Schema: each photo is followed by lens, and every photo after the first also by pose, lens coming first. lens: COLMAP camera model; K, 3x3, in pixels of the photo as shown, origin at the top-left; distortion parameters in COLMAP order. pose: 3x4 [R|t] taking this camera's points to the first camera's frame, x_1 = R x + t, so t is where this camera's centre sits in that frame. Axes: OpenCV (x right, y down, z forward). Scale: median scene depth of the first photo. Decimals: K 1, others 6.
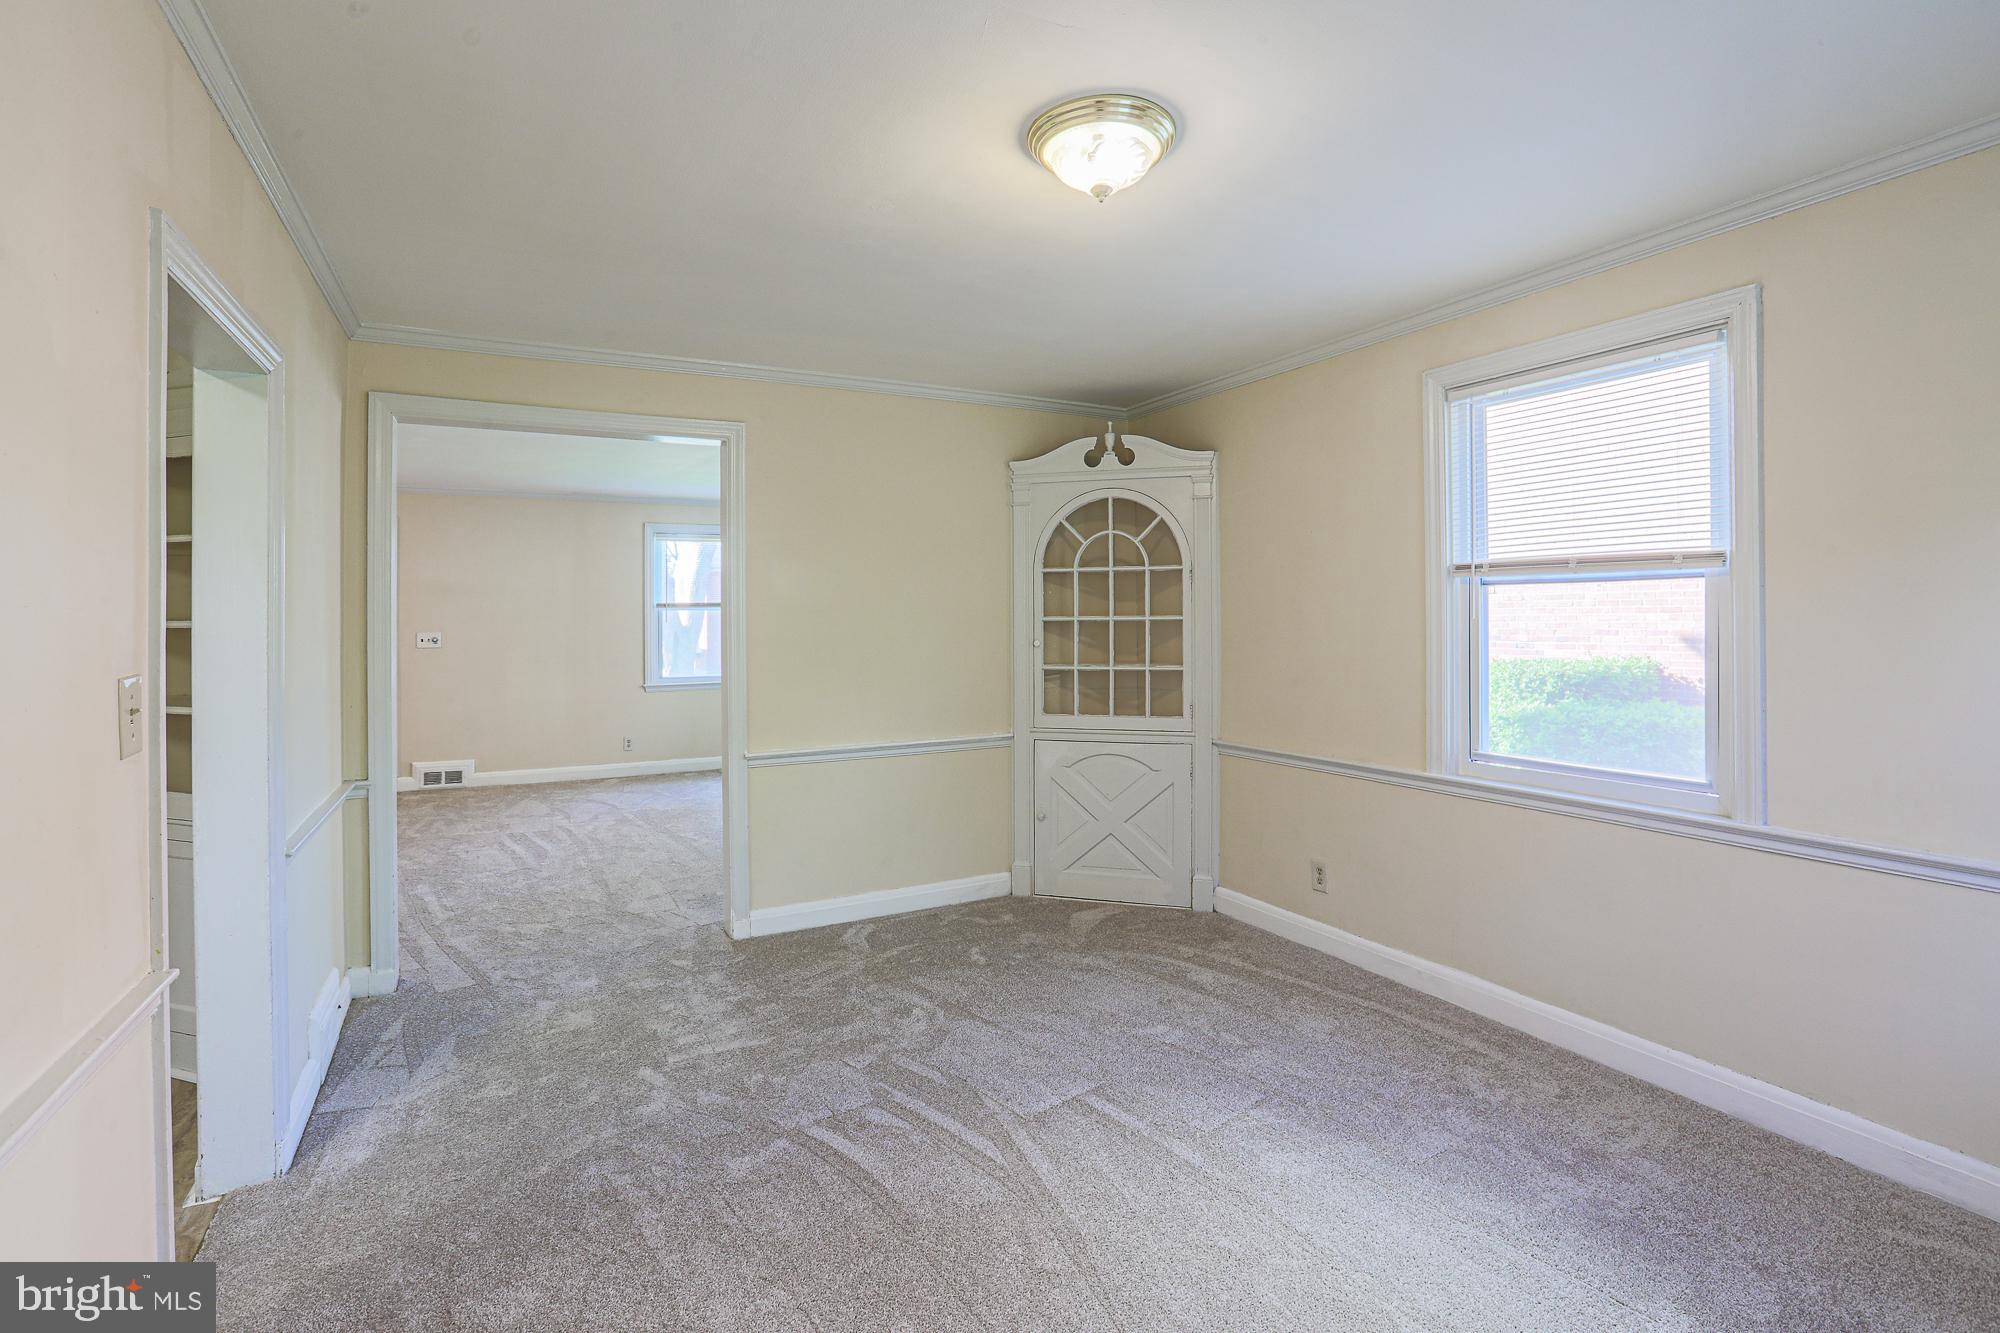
lens RADIAL K [[945.6, 0, 1006.8], [0, 945.6, 619.2], [0, 0, 1]] dist [-0.066718, 0.037530]
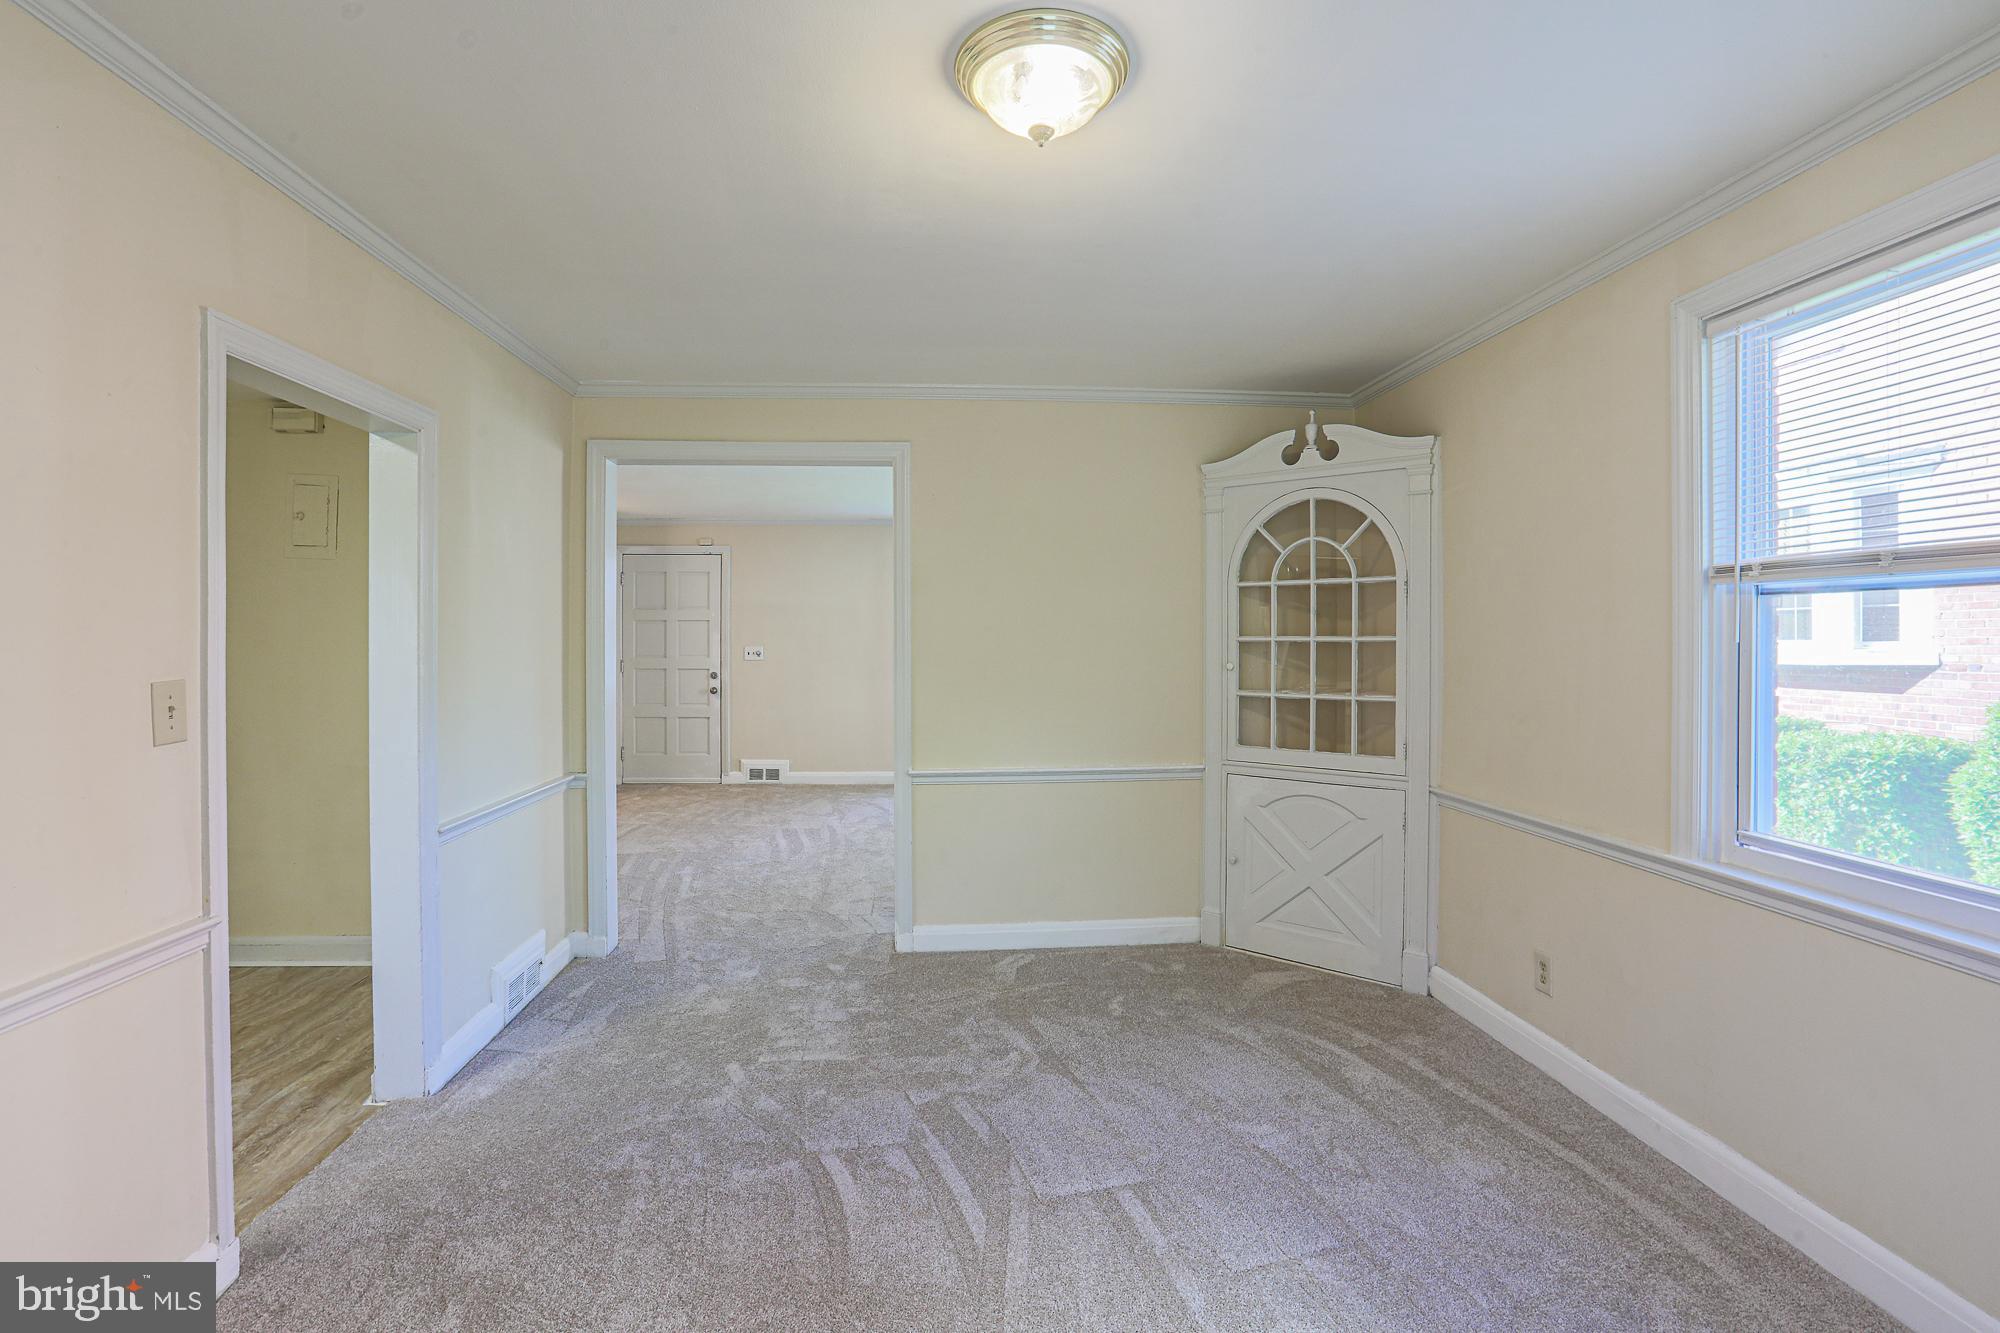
lens RADIAL K [[939.9, 0, 986.9], [0, 939.9, 645.2], [0, 0, 1]] dist [-0.055169, 0.019957]
pose [[0.912404, 0.008822, -0.409195, 0.216456], [-0.005148, 0.999936, 0.010078, -0.002424], [0.409258, -0.007089, 0.912391, 0.113880]]
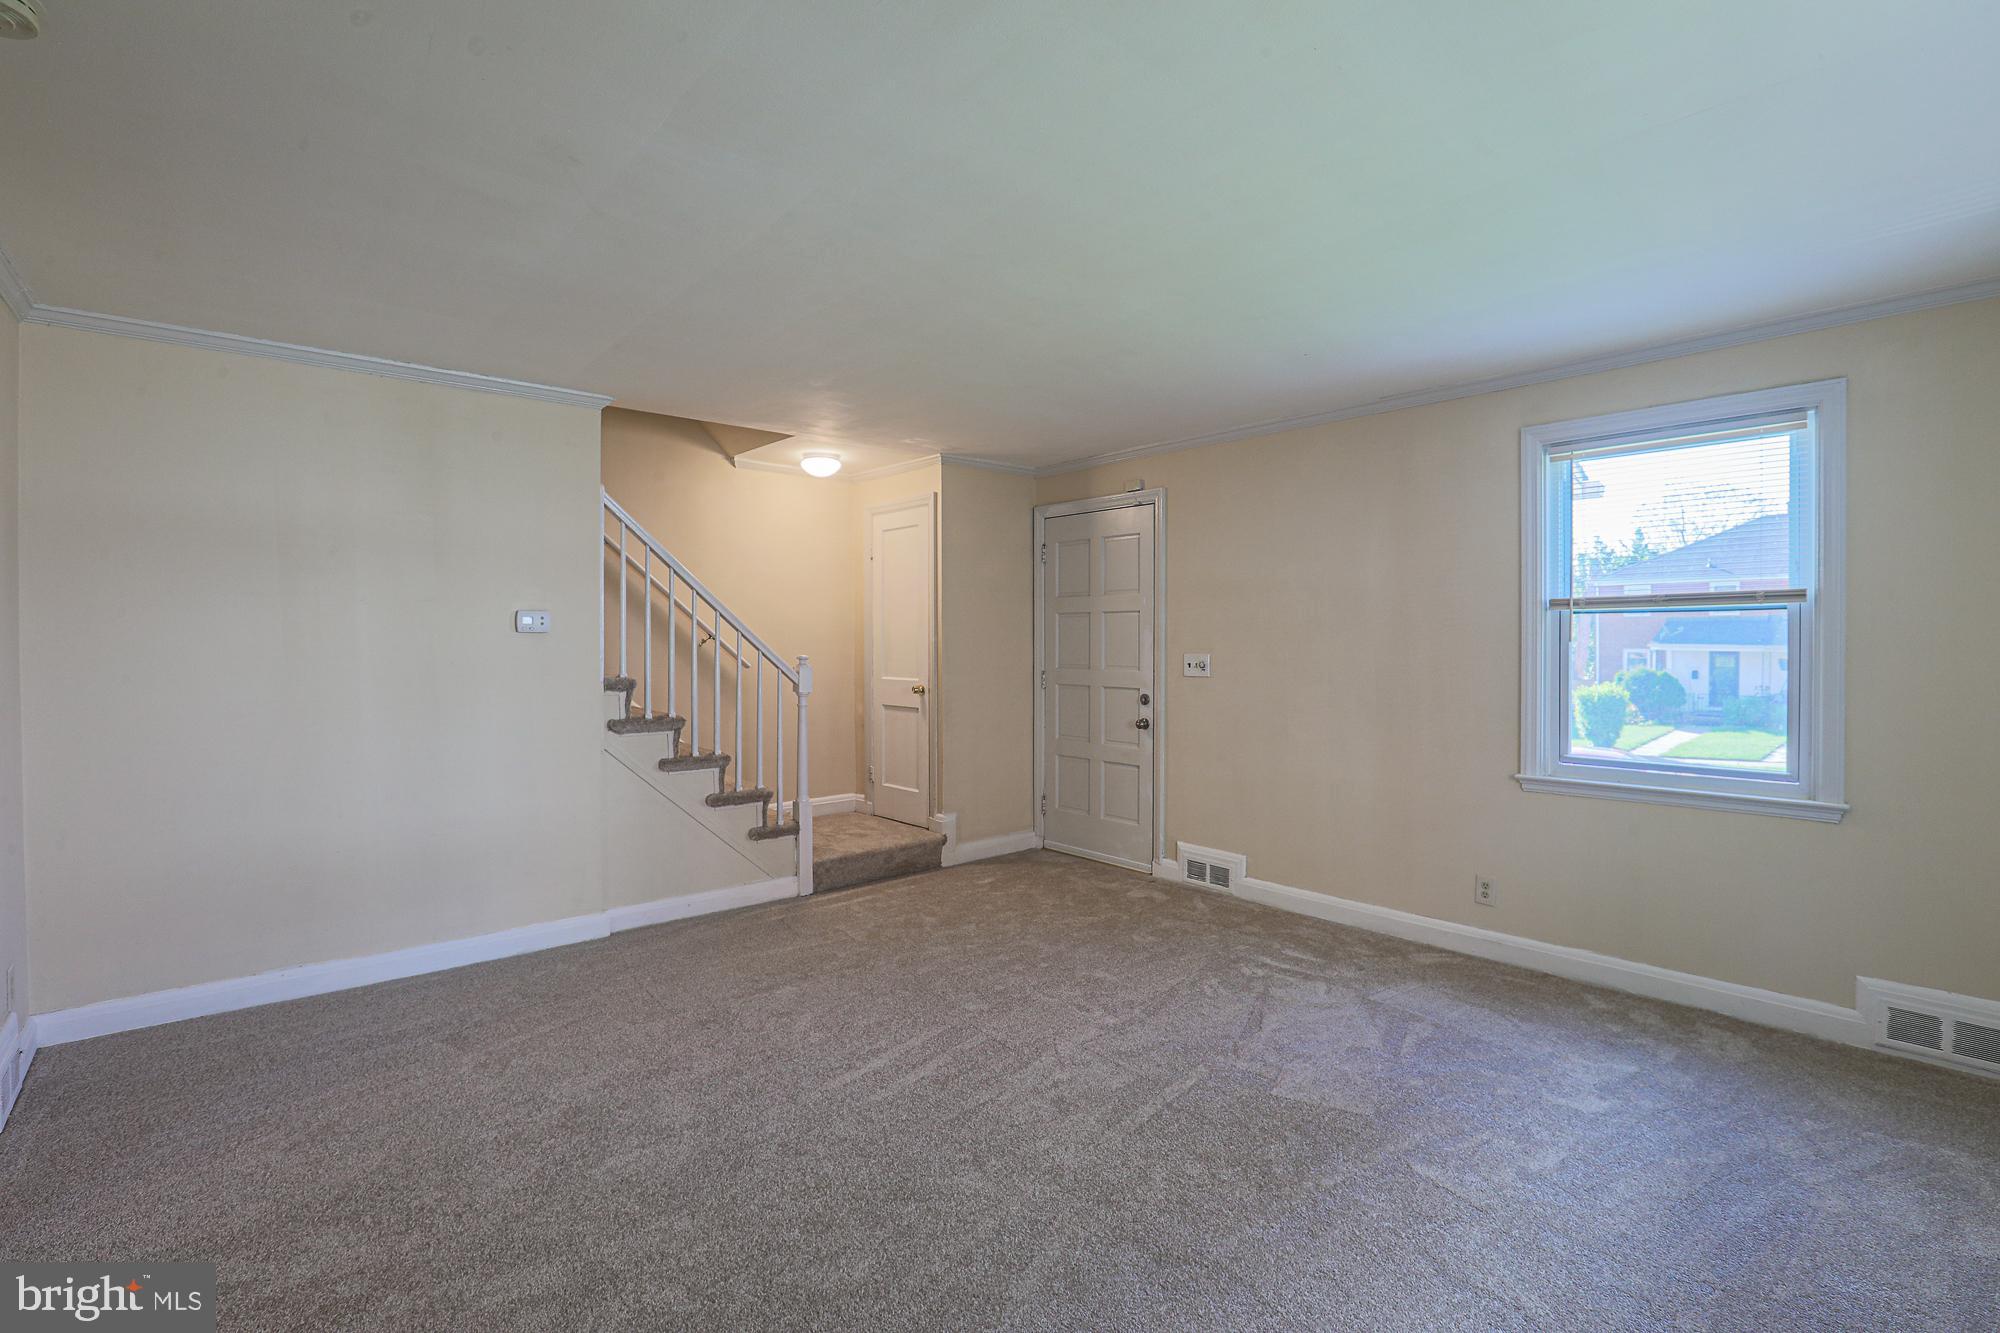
lens RADIAL K [[915.5, 0, 1020.8], [0, 915.5, 652.3], [0, 0, 1]] dist [-0.055072, 0.016751]
pose [[0.243117, 0.016644, -0.969854, -0.018003], [-0.000567, 0.999855, 0.017017, 0.002588], [0.969997, -0.003587, 0.243091, 1.362057]]
